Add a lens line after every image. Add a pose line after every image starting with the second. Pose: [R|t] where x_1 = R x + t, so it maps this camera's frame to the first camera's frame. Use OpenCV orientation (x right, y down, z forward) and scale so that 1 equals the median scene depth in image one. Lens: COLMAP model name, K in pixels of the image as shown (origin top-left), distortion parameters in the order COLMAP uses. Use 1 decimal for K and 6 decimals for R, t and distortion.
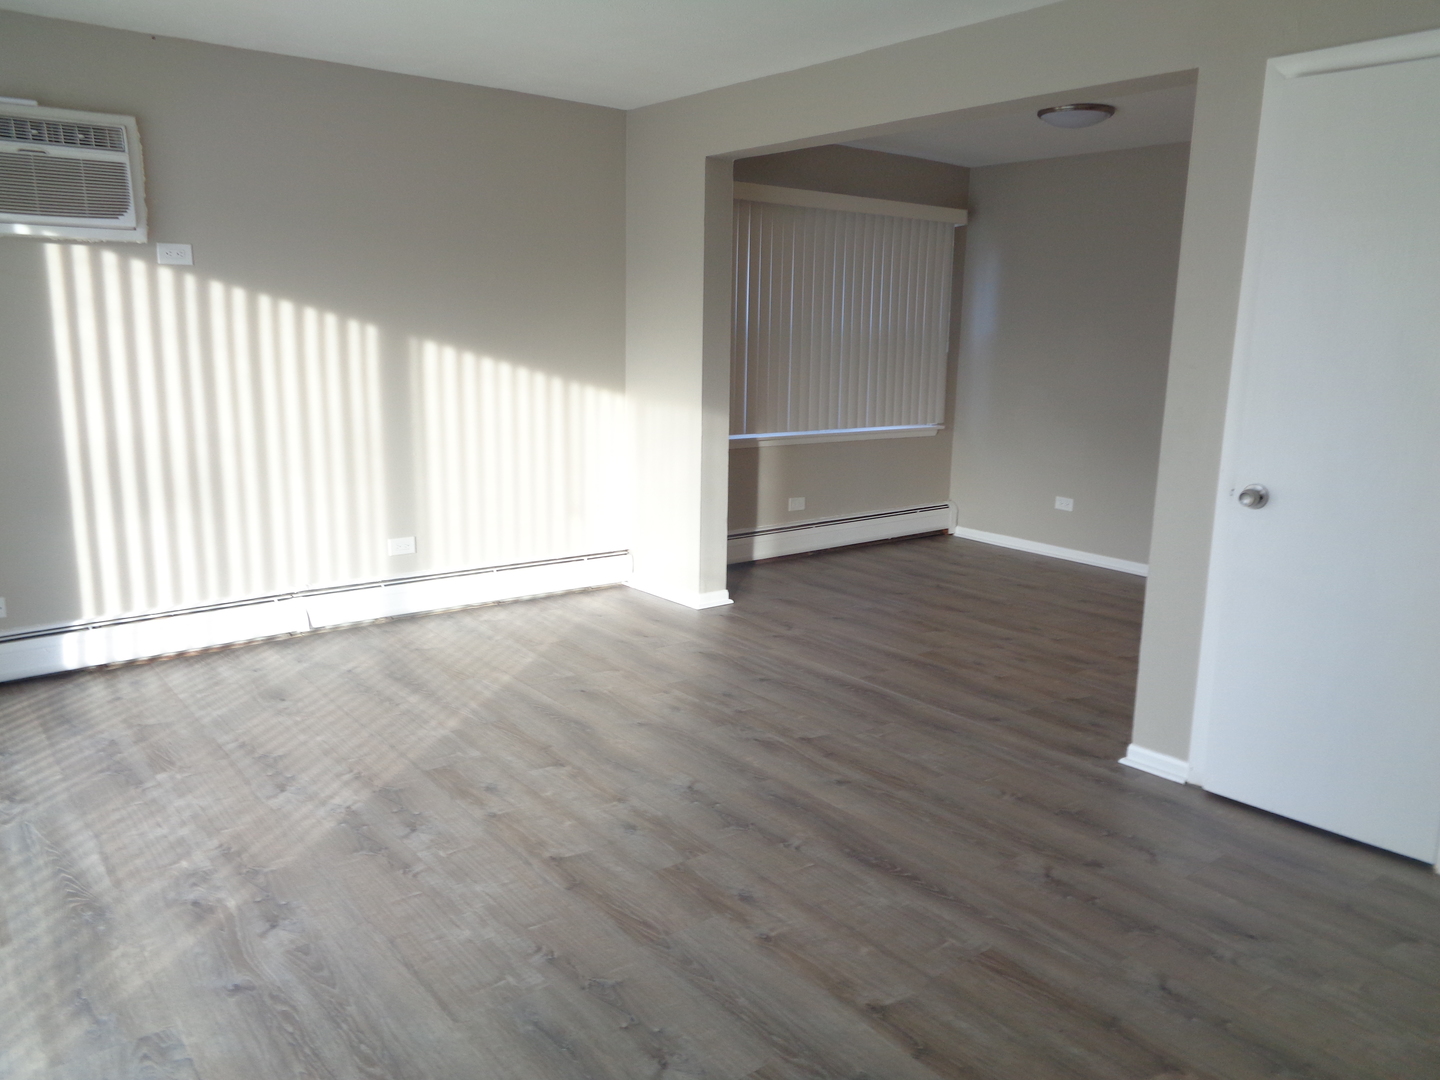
lens RADIAL K [[1073.5, 0, 720.0], [0, 1073.5, 540.0], [0, 0, 1]] dist [-0.001805, -0.003549]
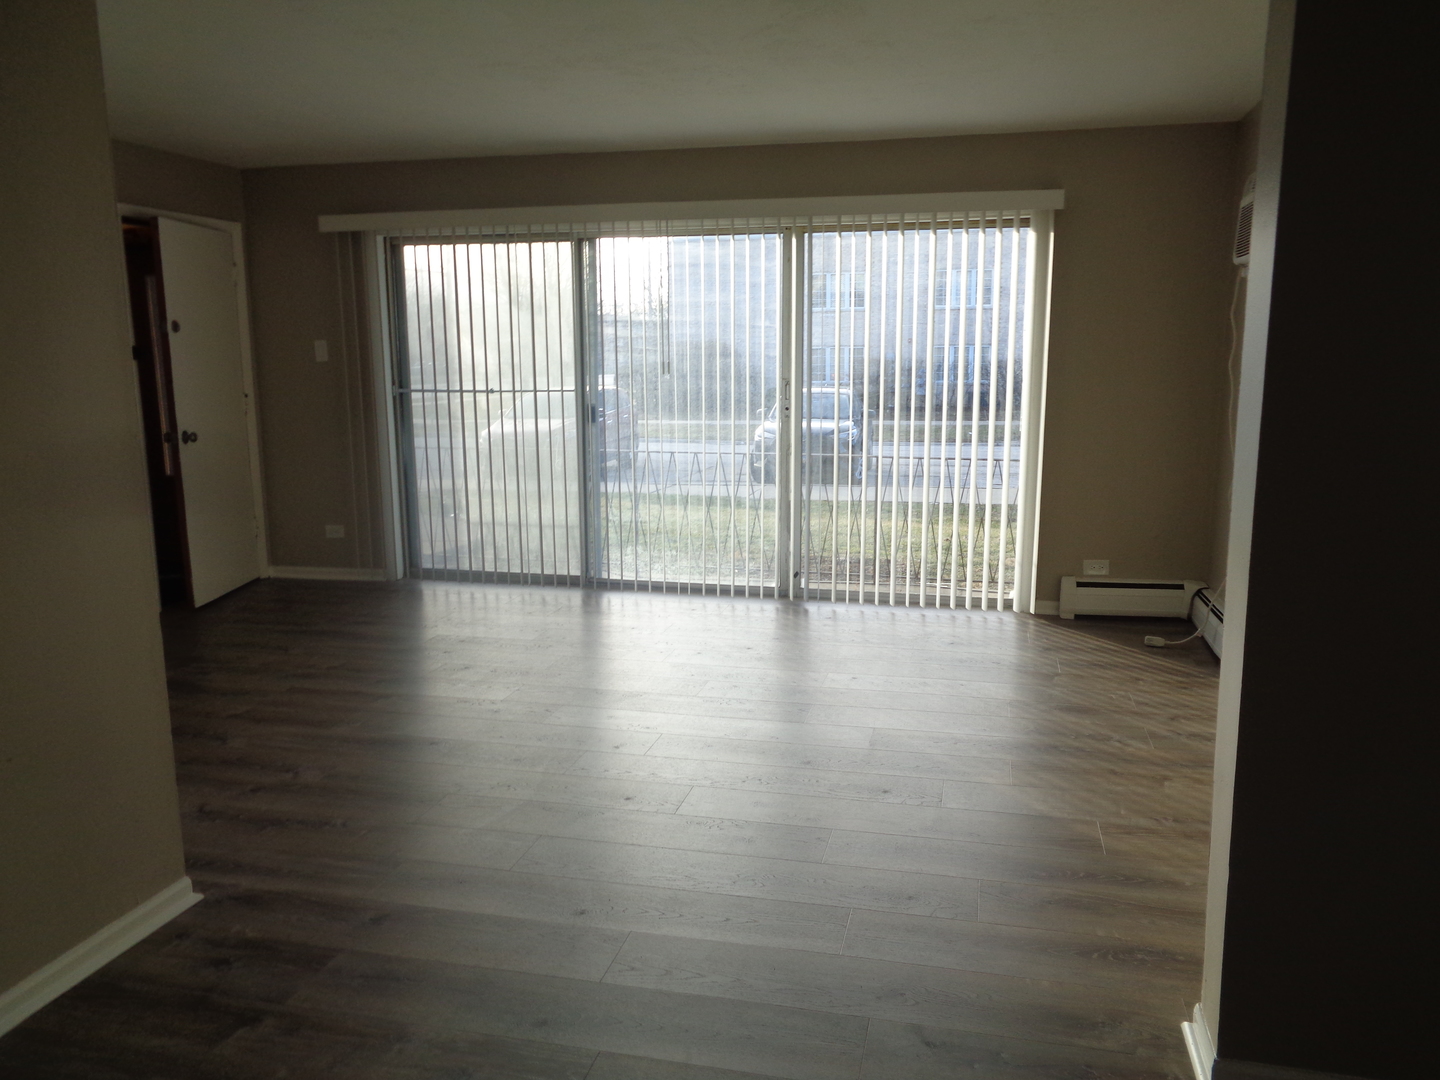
lens RADIAL K [[1073.5, 0, 720.0], [0, 1073.5, 540.0], [0, 0, 1]] dist [-0.001805, -0.003549]
pose [[-0.786541, 0.095503, -0.610109, 0.480255], [-0.125001, 0.942895, 0.308745, -0.294865], [0.604755, 0.319105, -0.729688, 1.558253]]
